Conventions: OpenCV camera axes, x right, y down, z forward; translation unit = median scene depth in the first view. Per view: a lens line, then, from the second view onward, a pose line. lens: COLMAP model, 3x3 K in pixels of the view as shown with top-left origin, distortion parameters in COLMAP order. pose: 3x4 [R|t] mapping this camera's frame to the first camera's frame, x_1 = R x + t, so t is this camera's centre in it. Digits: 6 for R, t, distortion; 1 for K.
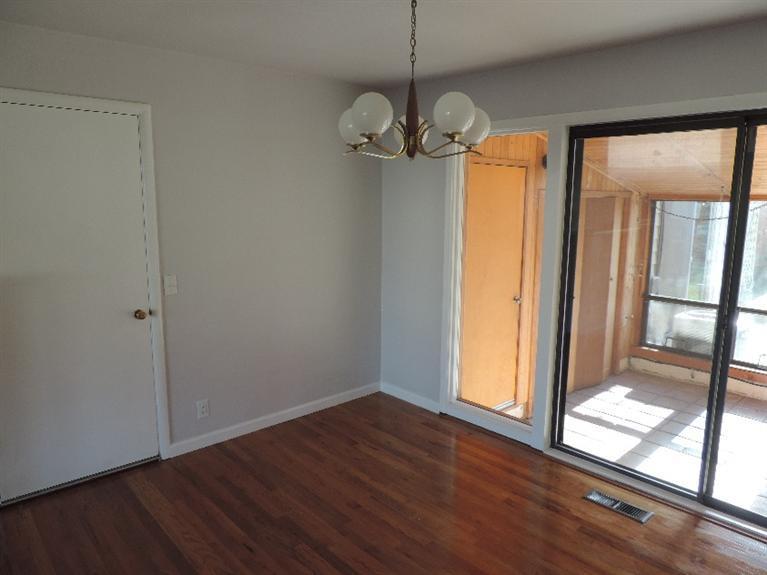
lens RADIAL K [[550.1, 0, 383.5], [0, 550.1, 287.5], [0, 0, 1]] dist [-0.003761, -0.007576]
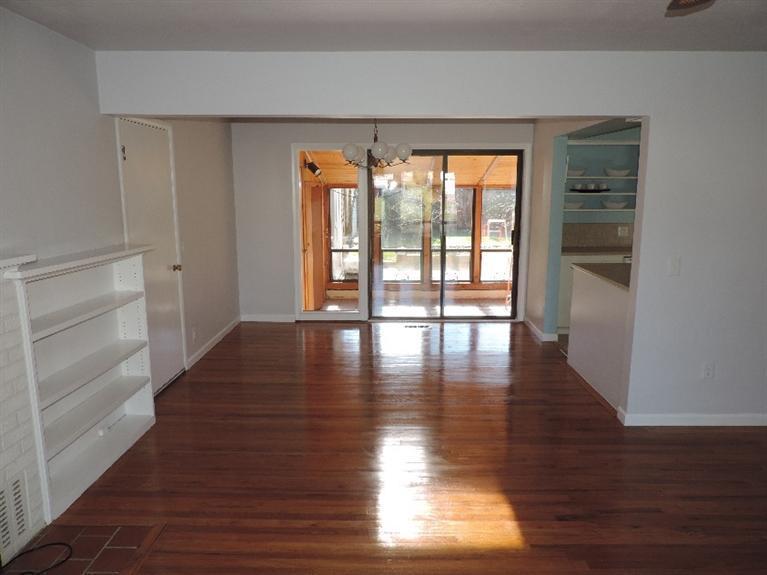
lens RADIAL K [[550.1, 0, 383.5], [0, 550.1, 287.5], [0, 0, 1]] dist [-0.003761, -0.007576]
pose [[0.690200, -0.135623, 0.710795, -0.860554], [0.124623, 0.989881, 0.067861, 0.054869], [-0.712806, 0.041744, 0.700118, -0.317124]]
